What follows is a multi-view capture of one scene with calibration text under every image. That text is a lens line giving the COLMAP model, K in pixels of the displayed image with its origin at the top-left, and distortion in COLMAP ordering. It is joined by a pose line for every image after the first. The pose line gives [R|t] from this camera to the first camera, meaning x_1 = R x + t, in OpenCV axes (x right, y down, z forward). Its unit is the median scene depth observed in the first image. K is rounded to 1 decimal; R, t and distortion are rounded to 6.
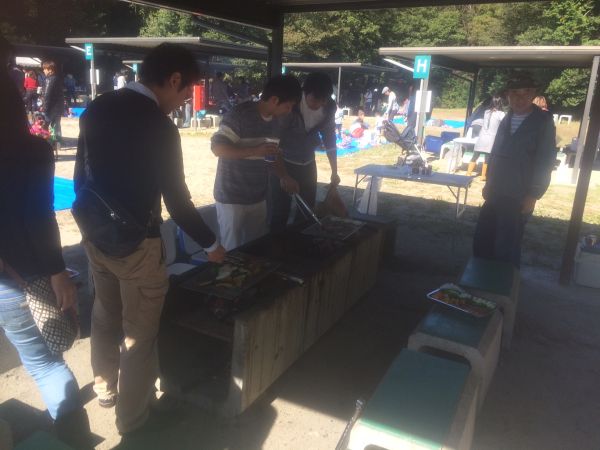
lens RADIAL K [[503.7, 0, 299.9], [0, 503.7, 224.3], [0, 0, 1]] dist [0.016988, 0.006570]
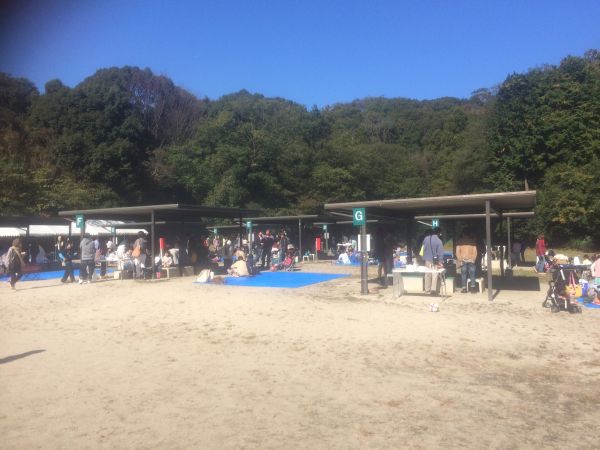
lens RADIAL K [[503.7, 0, 300.0], [0, 503.7, 225.3], [0, 0, 1]] dist [0.016988, 0.006570]
pose [[0.996291, -0.053976, 0.067006, -0.352361], [0.071048, 0.955350, -0.286807, 0.202866], [-0.048533, 0.290504, 0.955642, -0.766671]]
